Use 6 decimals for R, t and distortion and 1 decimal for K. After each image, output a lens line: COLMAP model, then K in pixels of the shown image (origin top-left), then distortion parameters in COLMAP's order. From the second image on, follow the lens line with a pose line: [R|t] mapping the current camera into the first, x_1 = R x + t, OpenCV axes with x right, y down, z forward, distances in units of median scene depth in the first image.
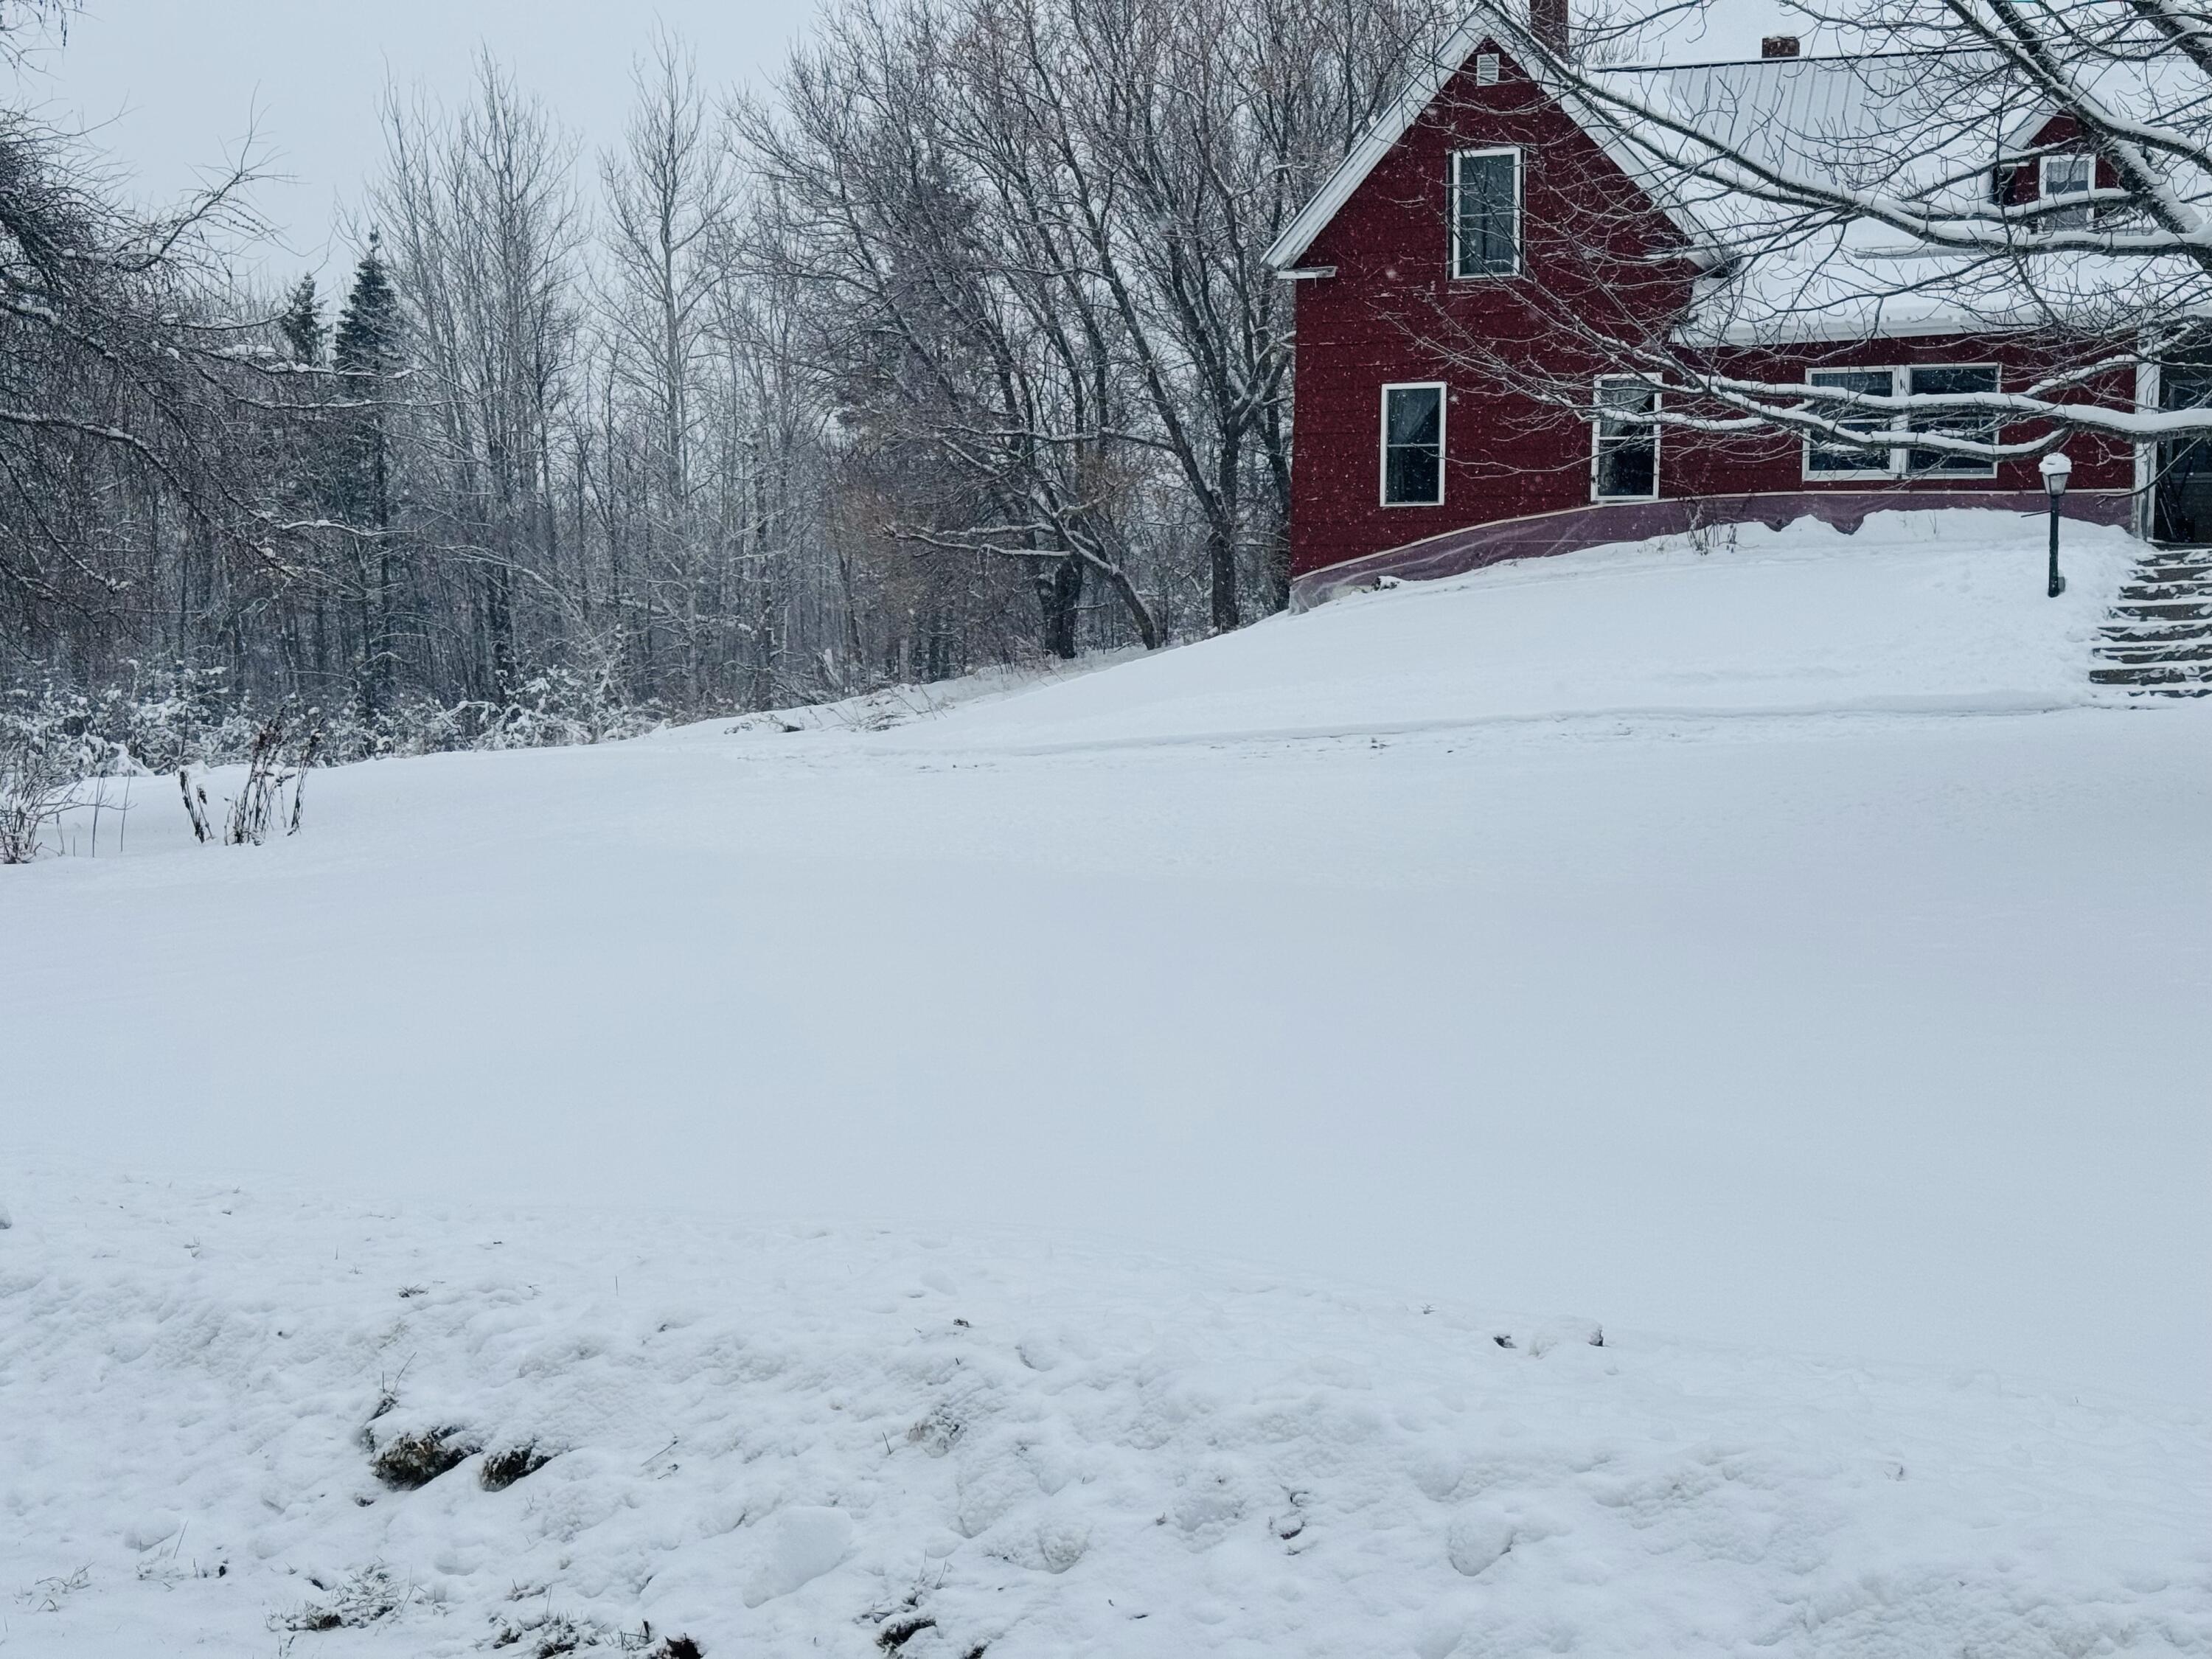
lens RADIAL K [[2891.0, 0, 1113.6], [0, 2891.0, 836.3], [0, 0, 1]] dist [0.067408, 0.000000]
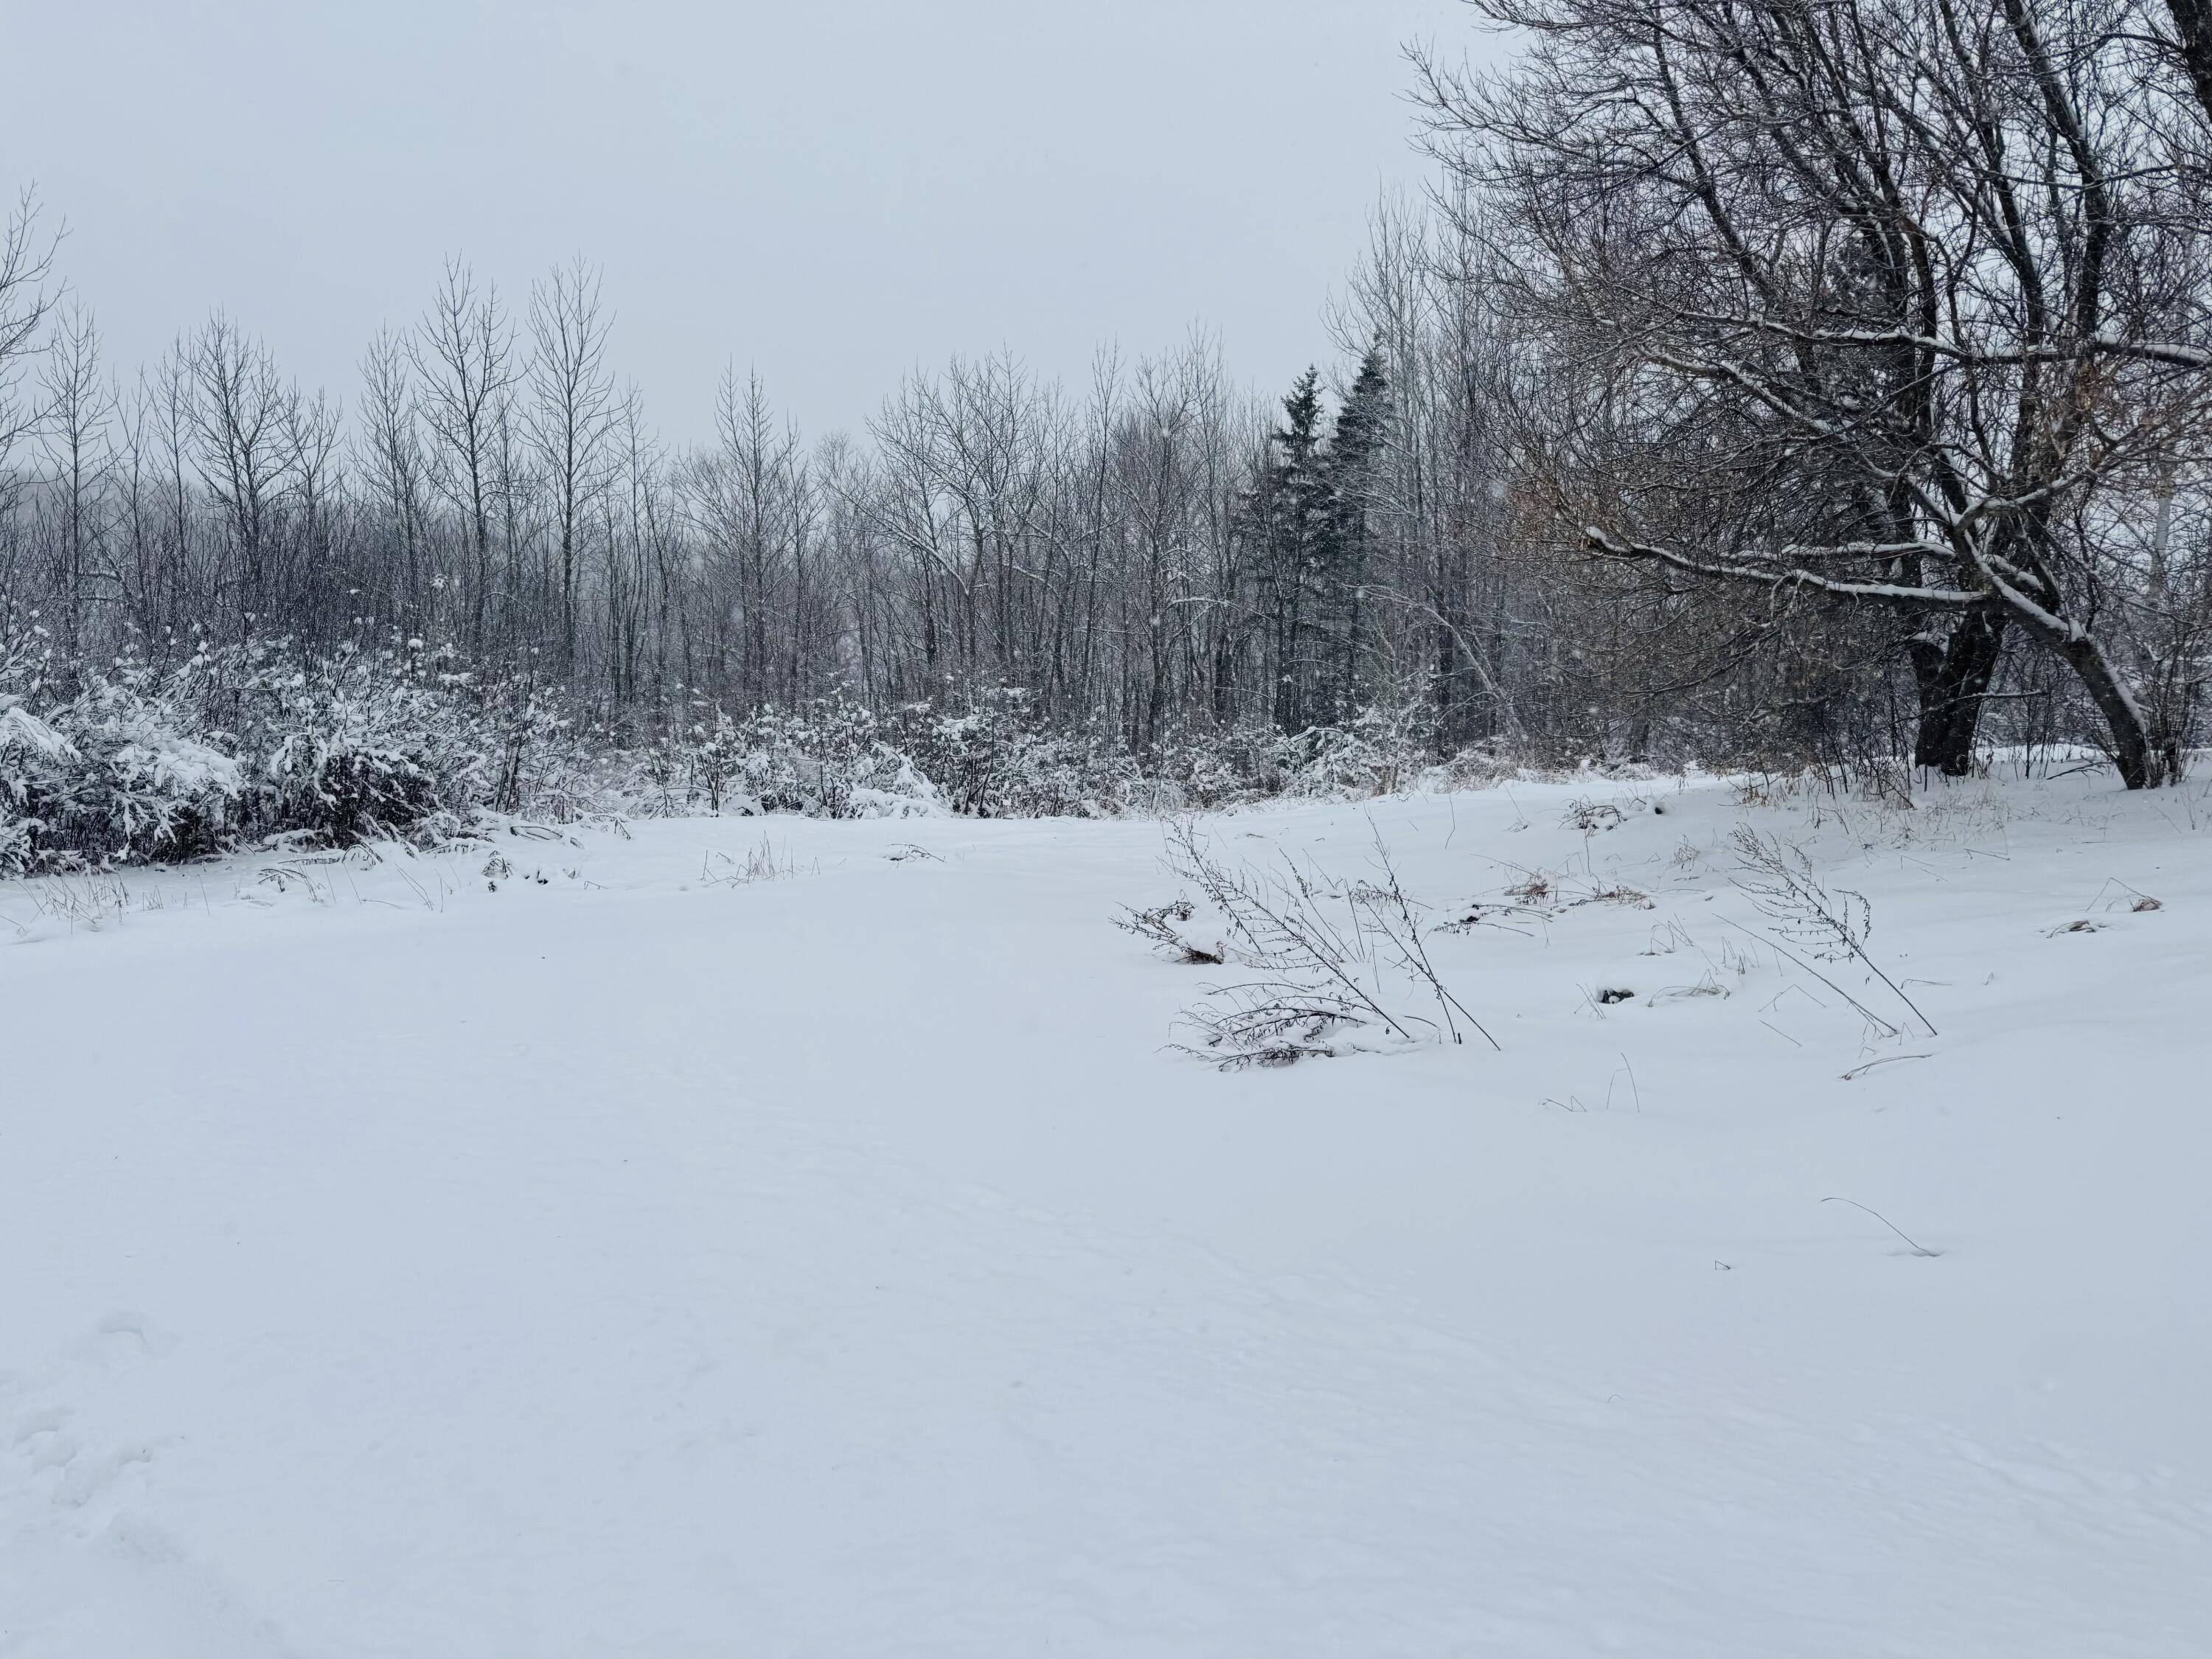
lens RADIAL K [[1562.2, 0, 1089.7], [0, 1562.2, 834.2], [0, 0, 1]] dist [0.010748, -0.017197]
pose [[0.861760, 0.113817, -0.494385, -0.022892], [-0.089851, 0.993344, 0.072069, -0.151189], [0.499297, -0.017685, 0.866250, 1.672745]]
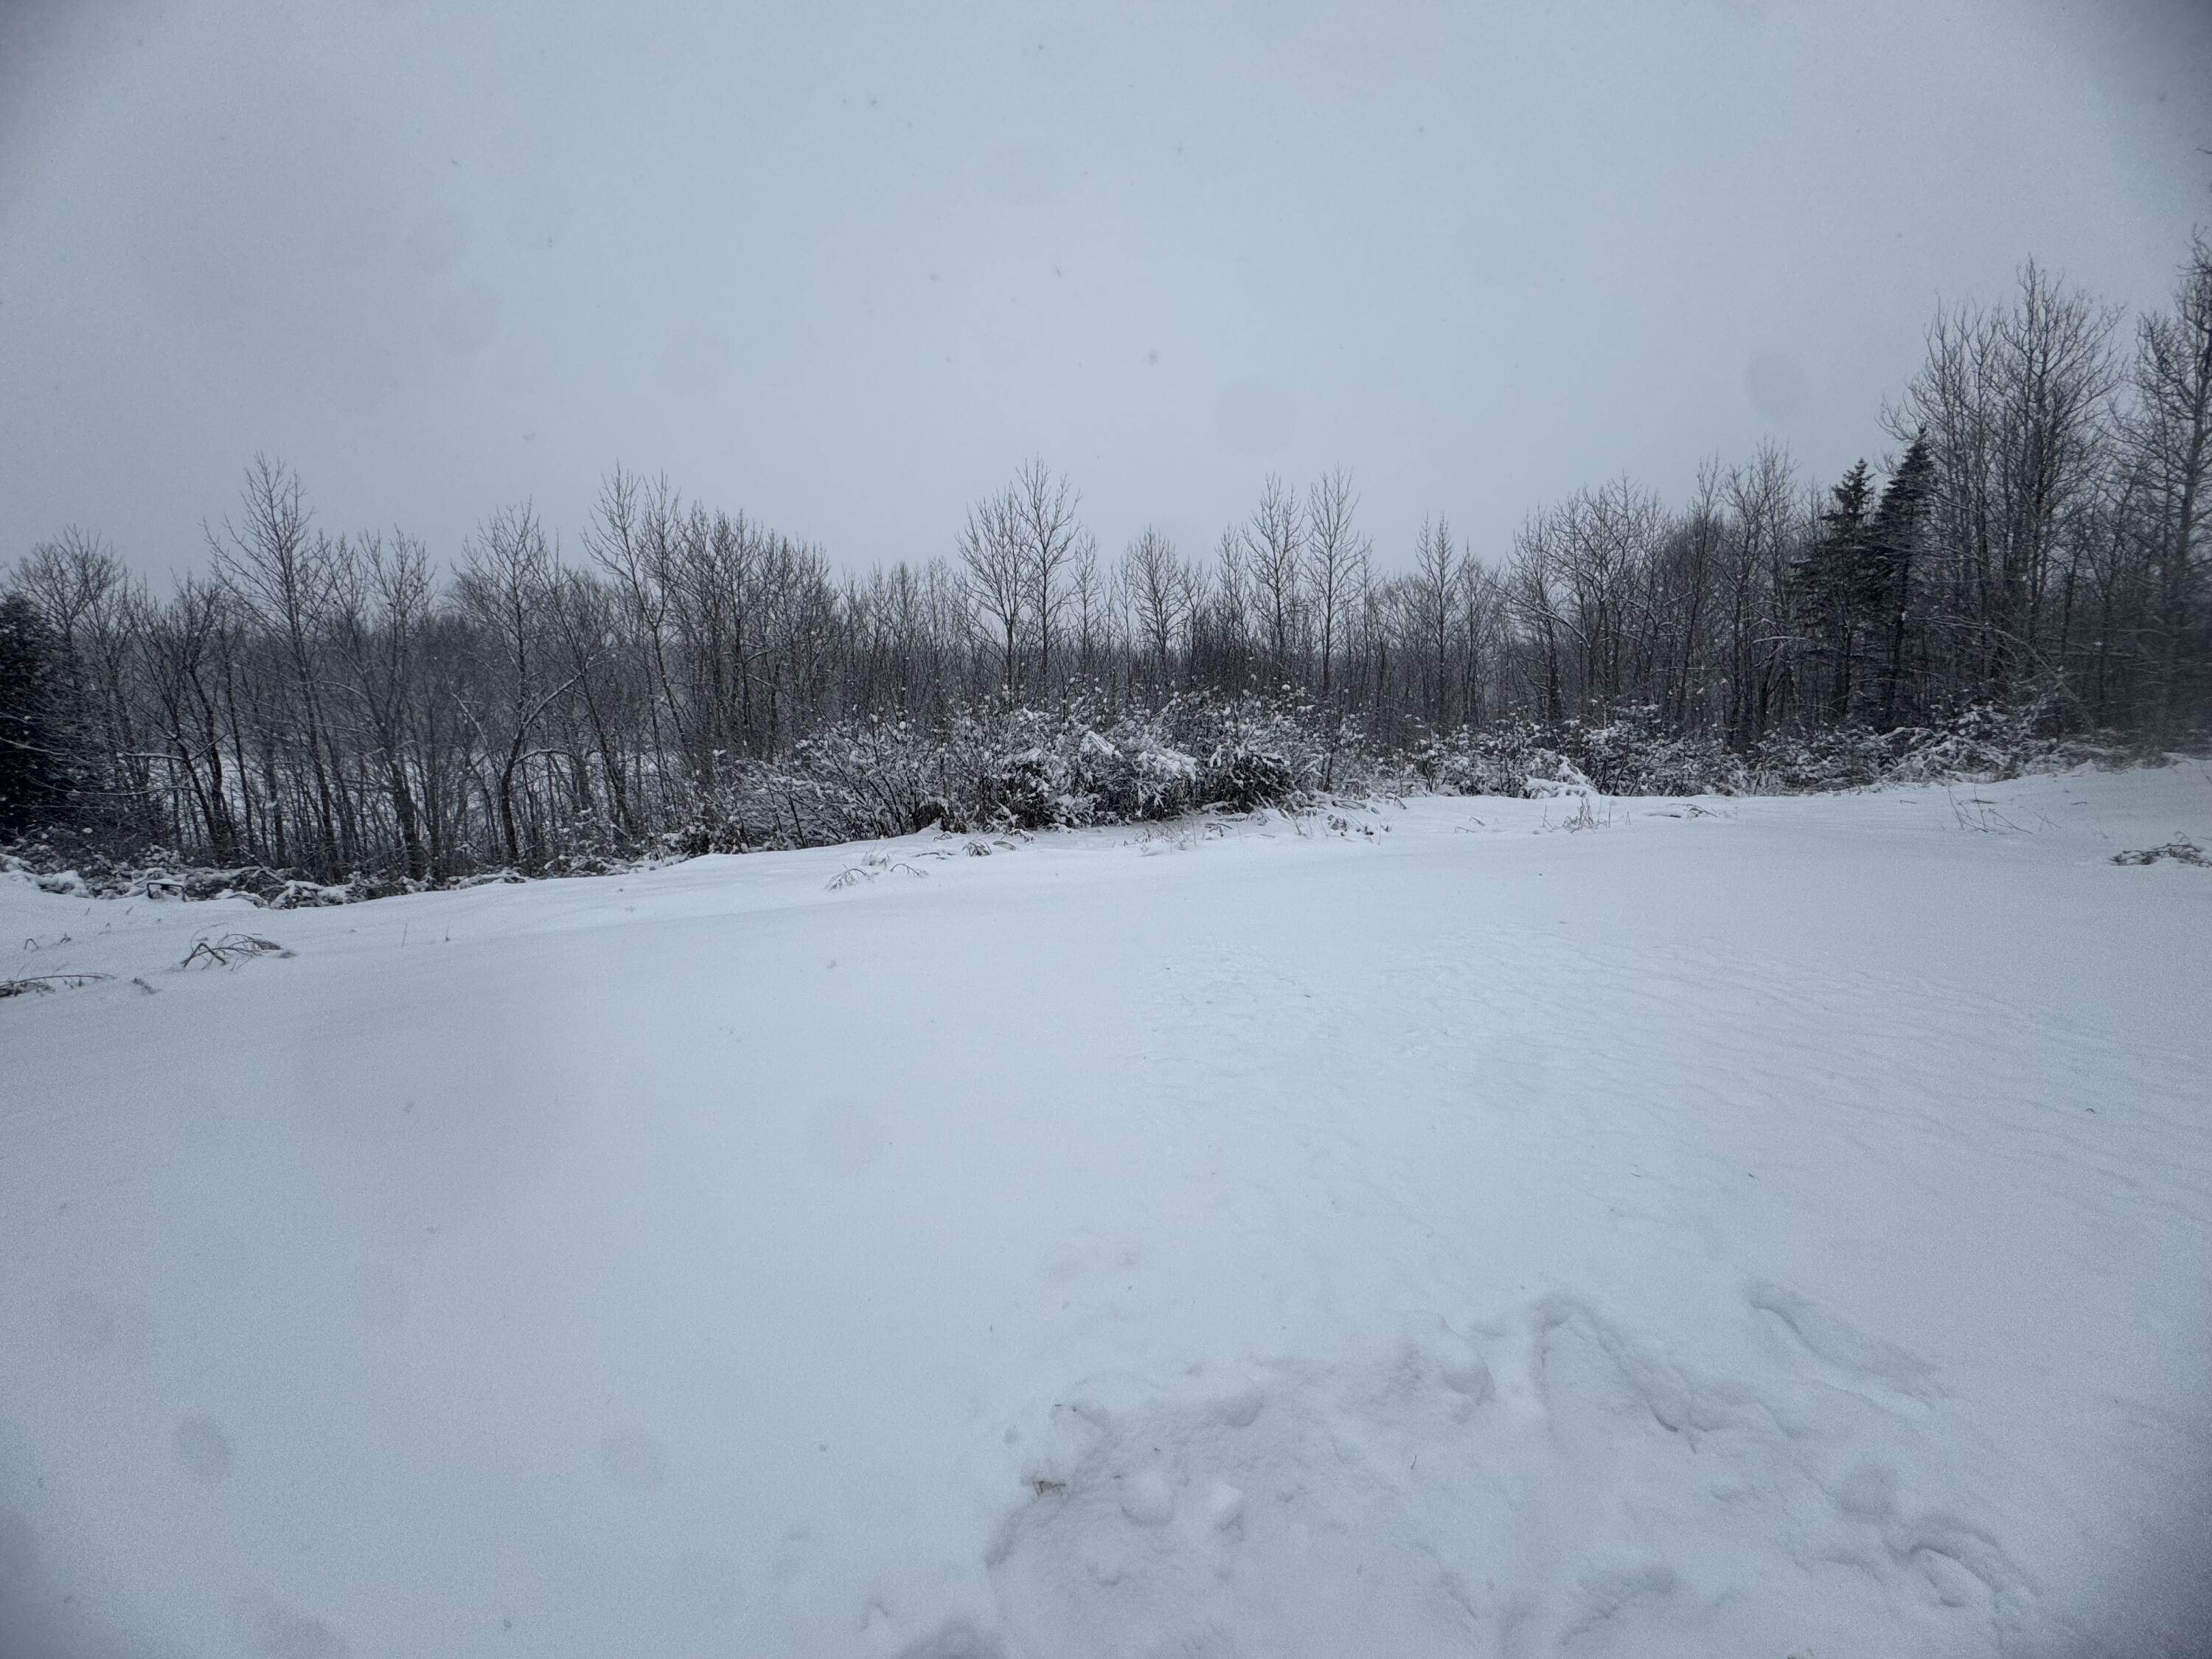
lens RADIAL K [[880.0, 0, 1103.2], [0, 880.0, 824.2], [0, 0, 1]] dist [-0.002132, -0.000096]
pose [[0.506593, 0.120790, -0.853682, -0.202905], [-0.044795, 0.992488, 0.113848, -0.114675], [0.861021, -0.019434, 0.508198, 1.693203]]
